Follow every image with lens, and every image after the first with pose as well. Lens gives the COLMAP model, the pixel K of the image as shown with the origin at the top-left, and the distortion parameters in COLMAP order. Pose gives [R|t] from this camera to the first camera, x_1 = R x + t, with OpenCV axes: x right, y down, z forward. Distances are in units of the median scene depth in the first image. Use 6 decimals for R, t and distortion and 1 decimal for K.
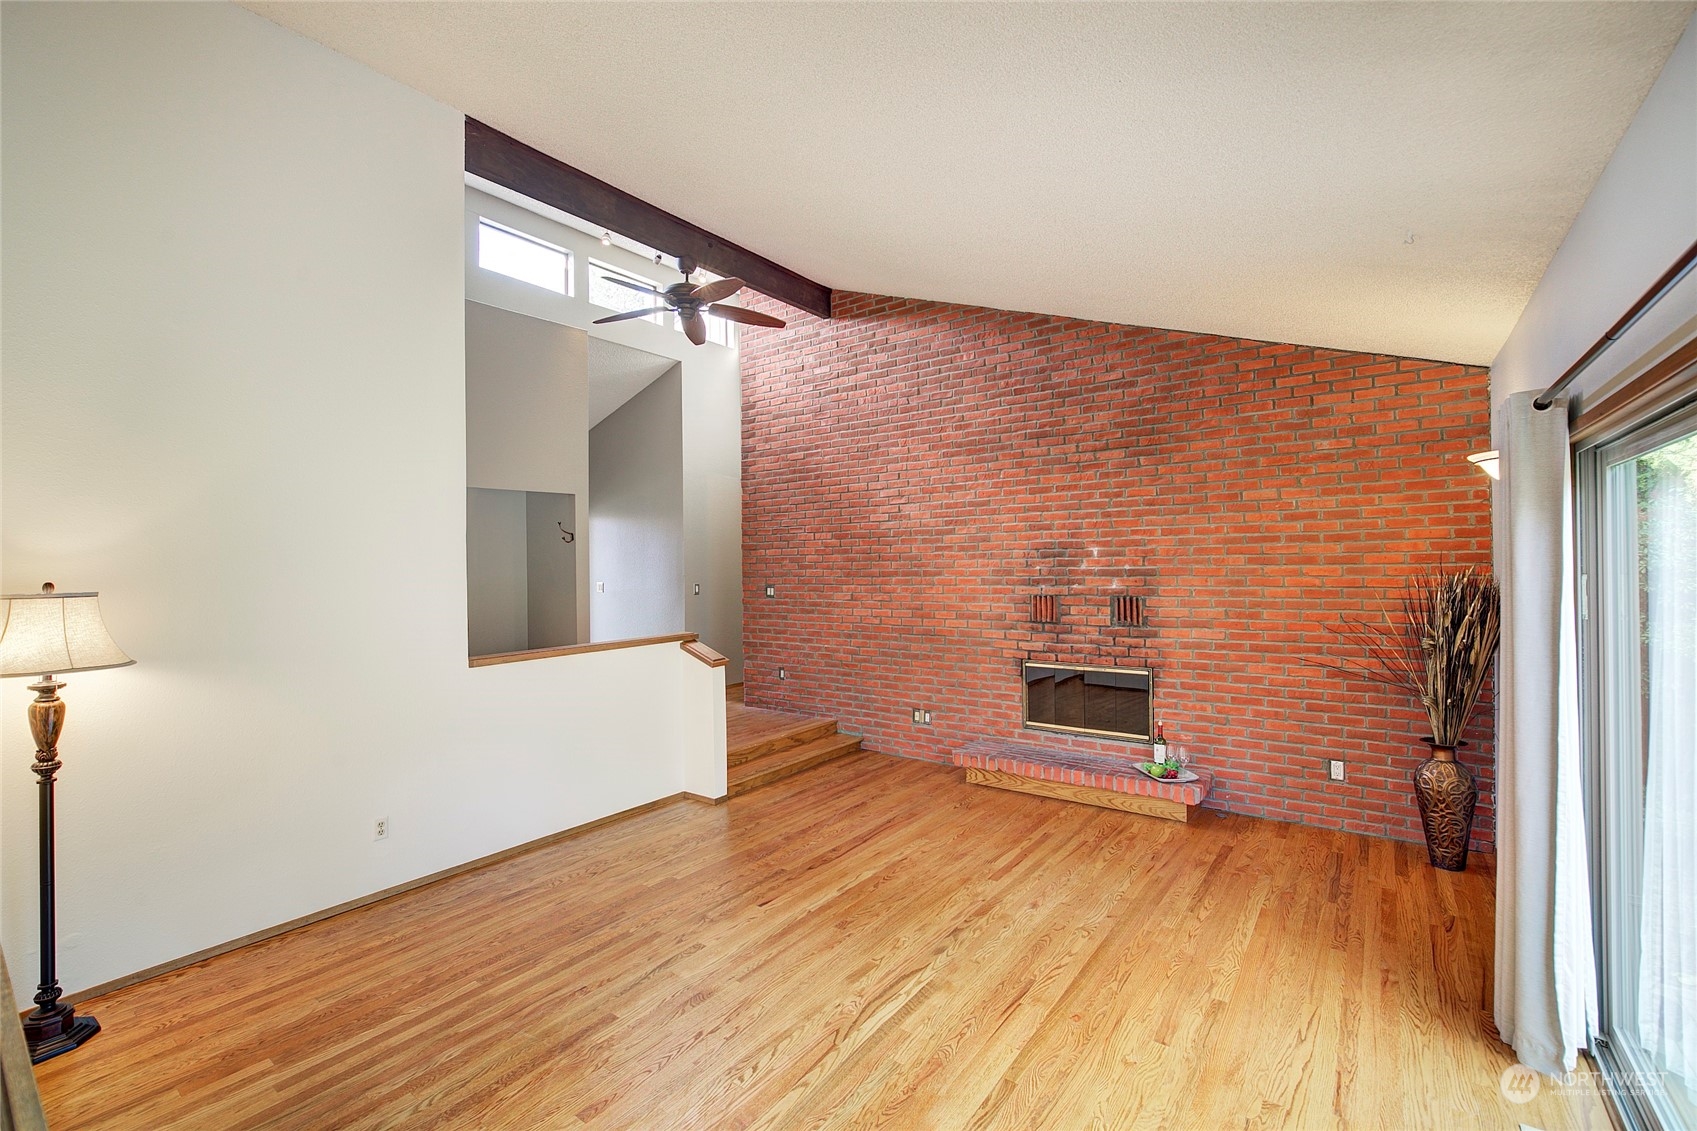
lens RADIAL K [[726.1, 0, 847.6], [0, 726.1, 567.0], [0, 0, 1]] dist [-0.012215, 0.000536]
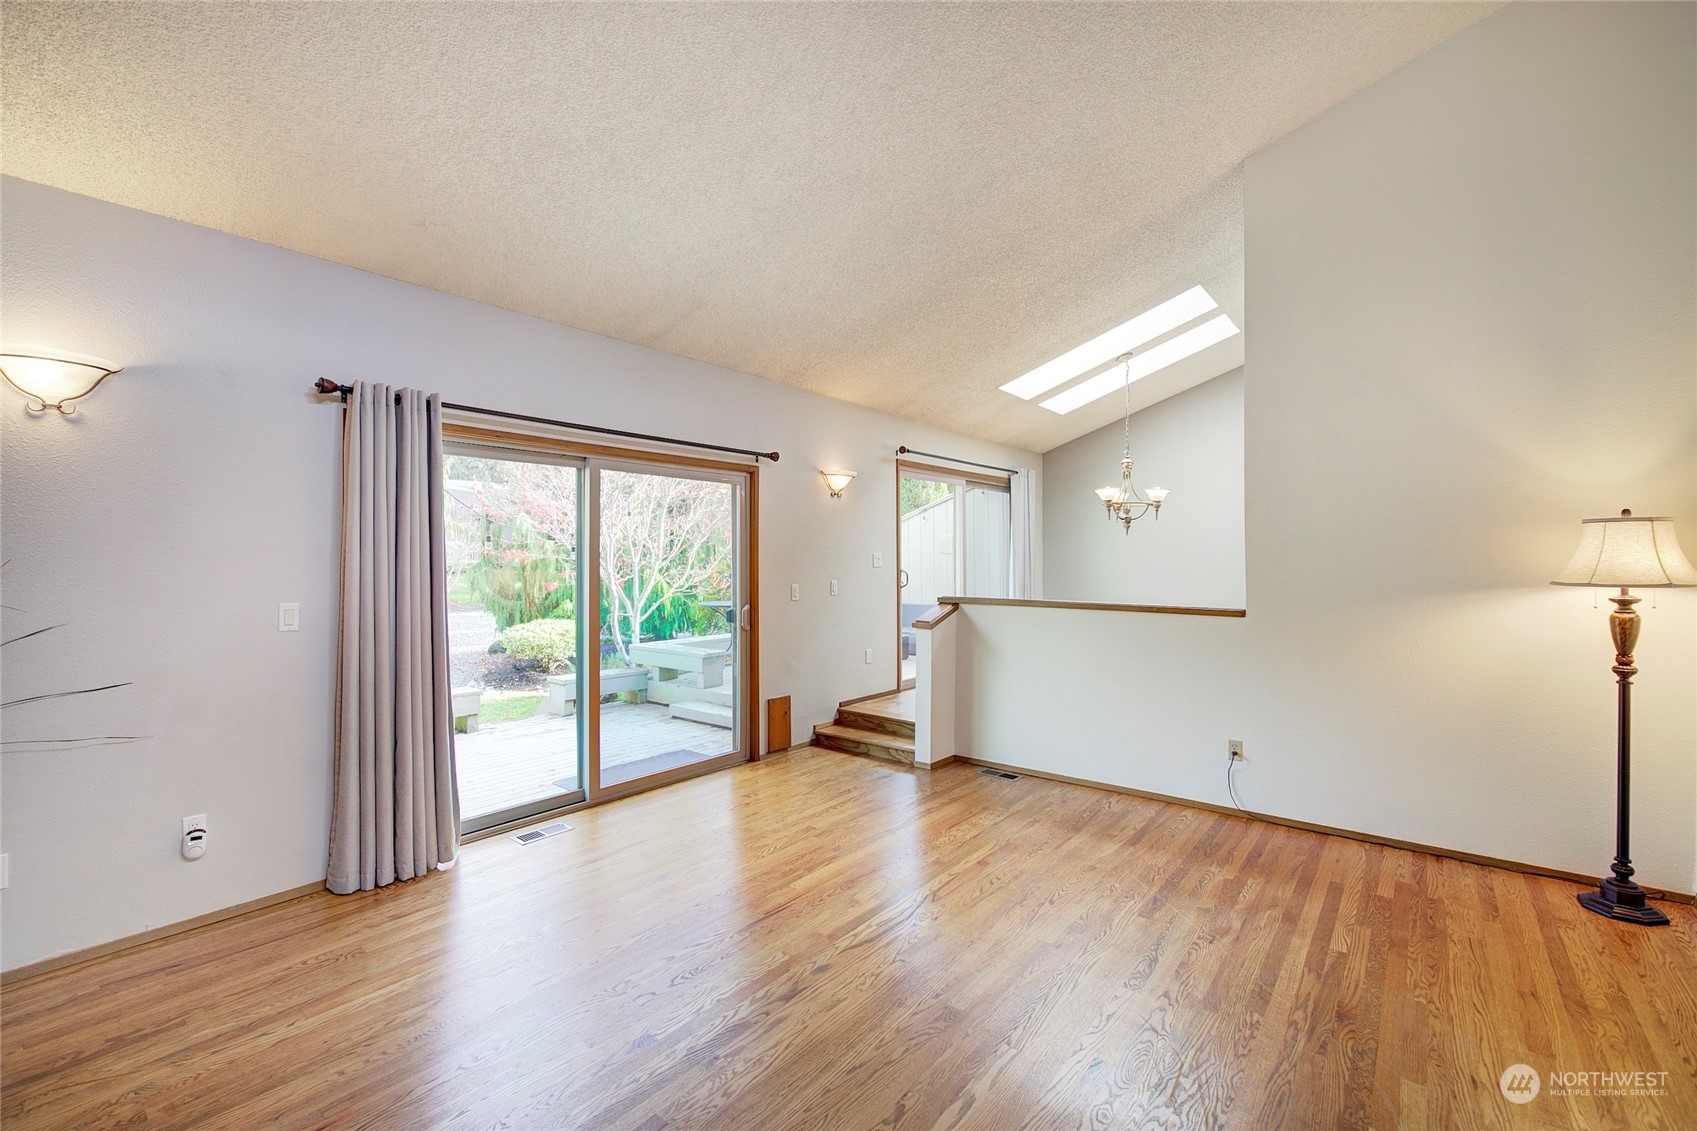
lens RADIAL K [[736.4, 0, 848.5], [0, 736.4, 565.5], [0, 0, 1]] dist [-0.010795, 0.000141]
pose [[-0.999445, 0.013697, 0.030379, 0.045636], [0.014119, 0.999806, 0.013733, 0.045231], [-0.030185, 0.014155, -0.999444, 1.251158]]
